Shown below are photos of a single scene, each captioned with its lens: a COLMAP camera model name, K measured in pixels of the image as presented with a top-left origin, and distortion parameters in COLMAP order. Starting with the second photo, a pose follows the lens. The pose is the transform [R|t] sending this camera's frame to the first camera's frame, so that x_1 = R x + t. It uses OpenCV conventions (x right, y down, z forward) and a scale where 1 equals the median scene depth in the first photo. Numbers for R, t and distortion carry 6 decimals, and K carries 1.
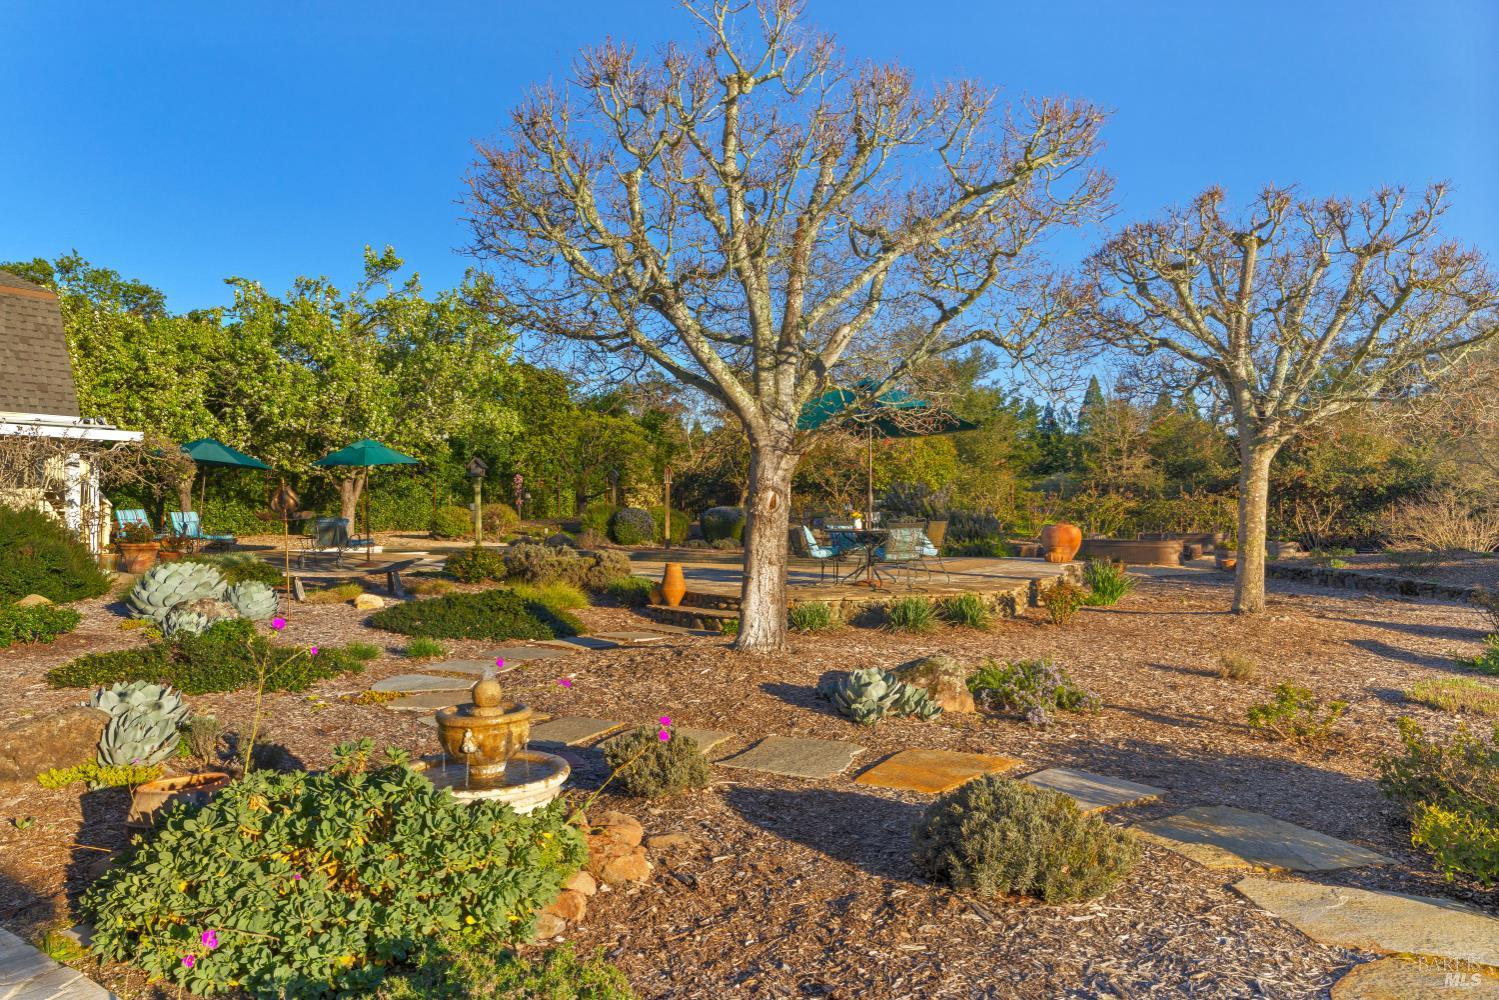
lens RADIAL K [[996.4, 0, 749.5], [0, 996.4, 500.0], [0, 0, 1]] dist [-0.002255, -0.003590]
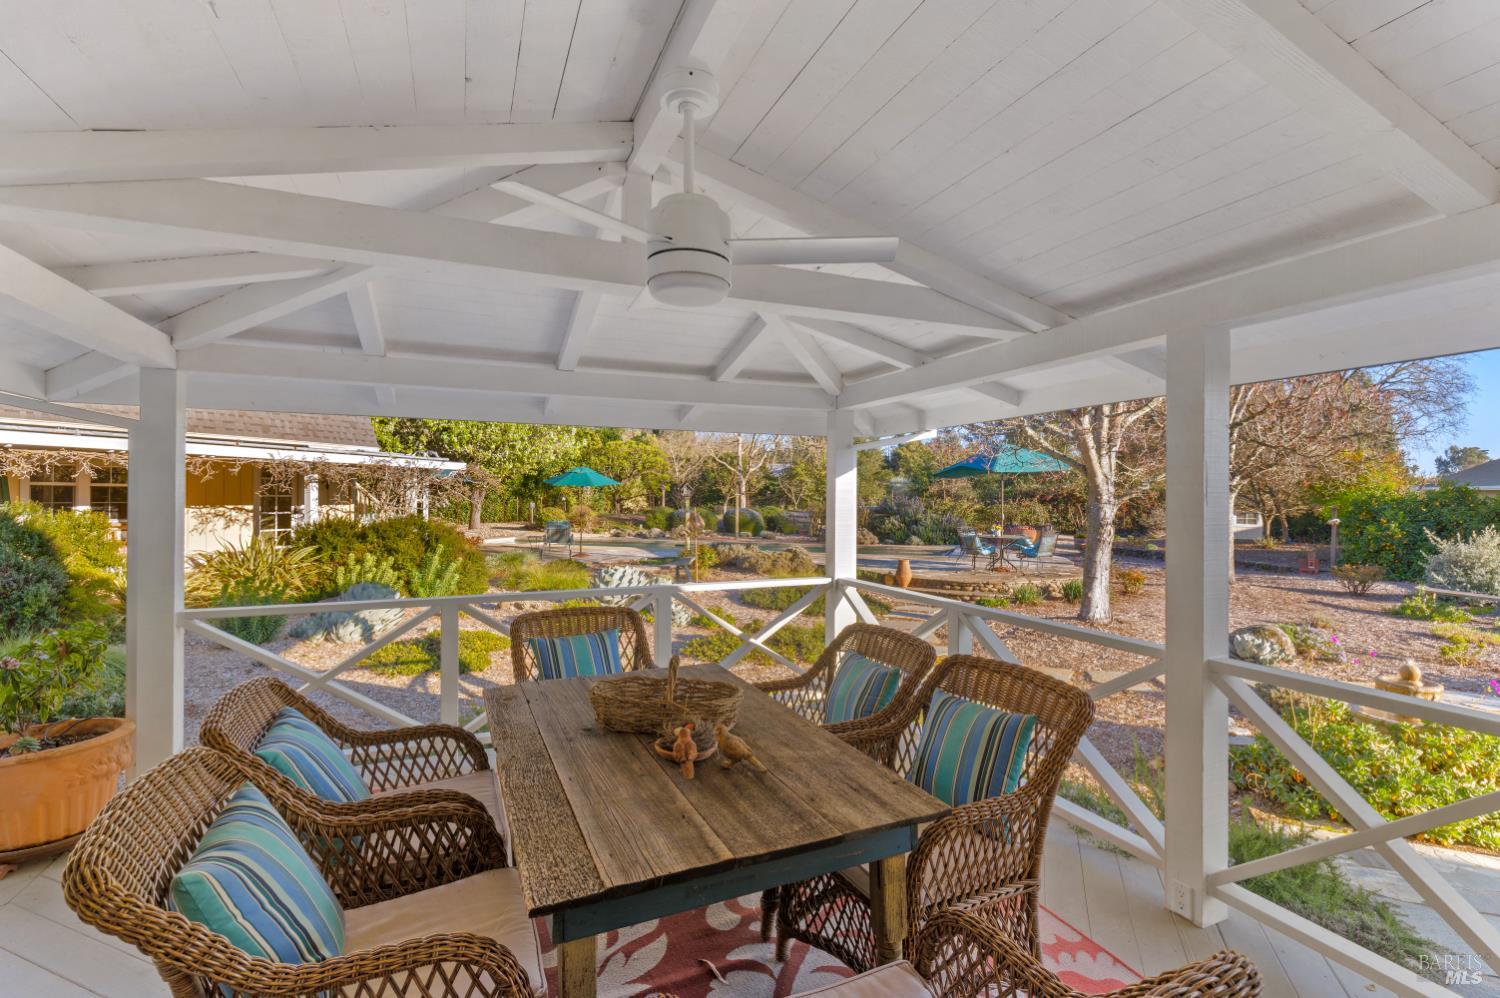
lens RADIAL K [[675.3, 0, 750.0], [0, 675.3, 499.0], [0, 0, 1]] dist [-0.013095, -0.000004]
pose [[0.976664, 0.004550, 0.214724, -0.475174], [-0.006921, 0.999923, 0.010293, -0.035559], [-0.214660, -0.011539, 0.976621, 0.024113]]
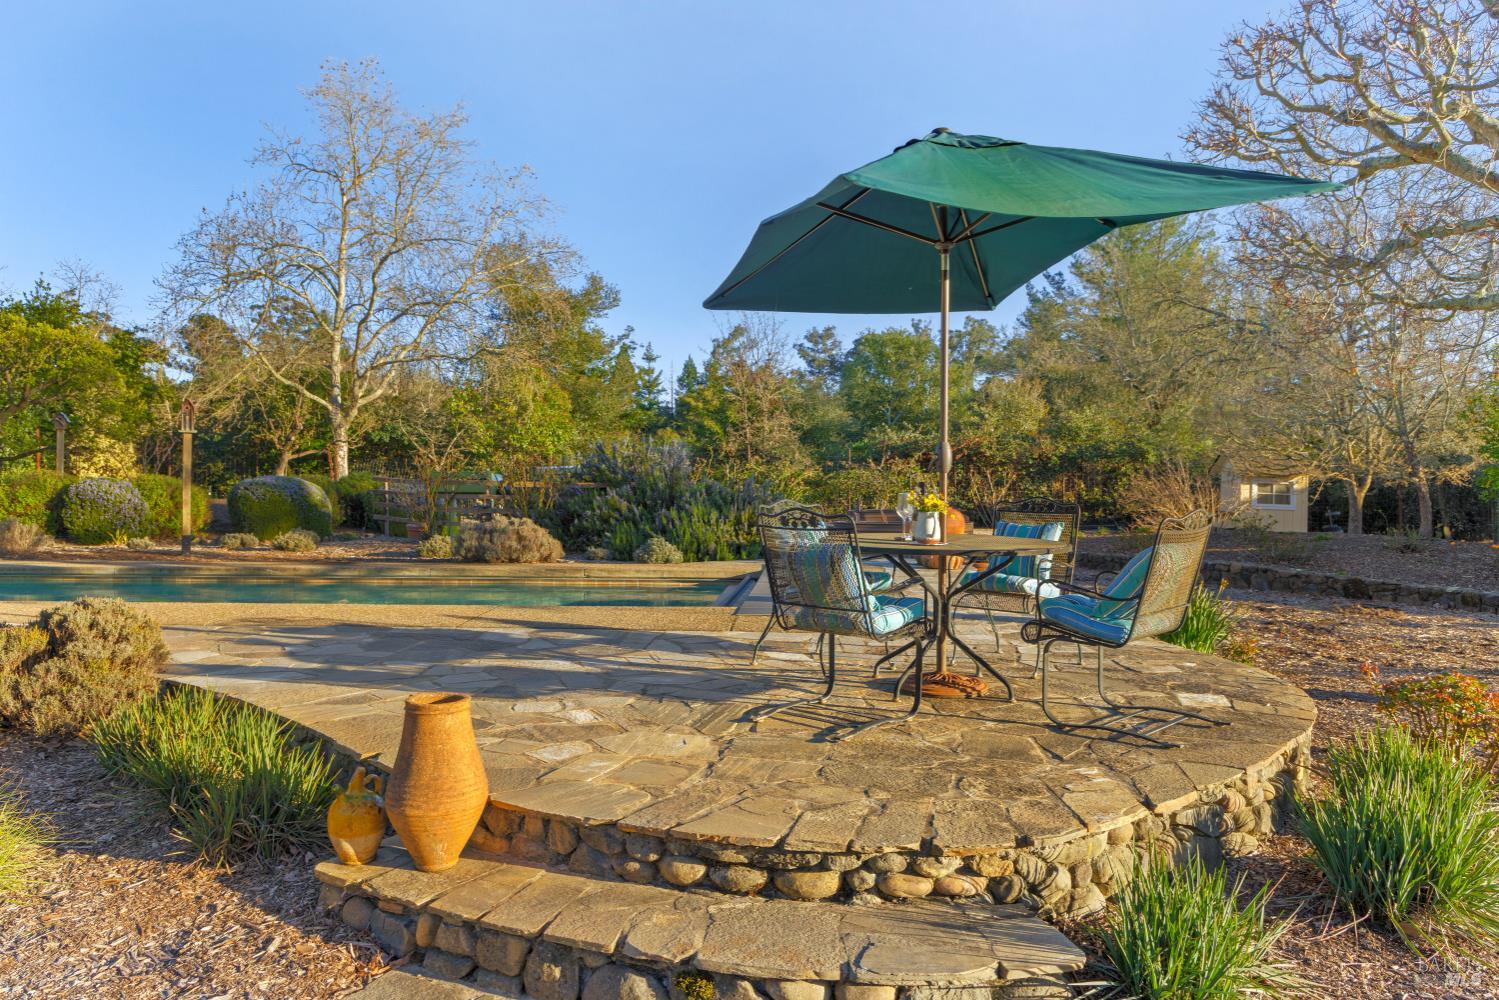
lens RADIAL K [[996.4, 0, 749.5], [0, 996.4, 500.0], [0, 0, 1]] dist [-0.002255, -0.003590]
pose [[0.883177, -0.009277, 0.468948, -0.112011], [-0.005739, 0.999516, 0.030582, 0.002984], [-0.469005, -0.029700, 0.882696, 0.652330]]
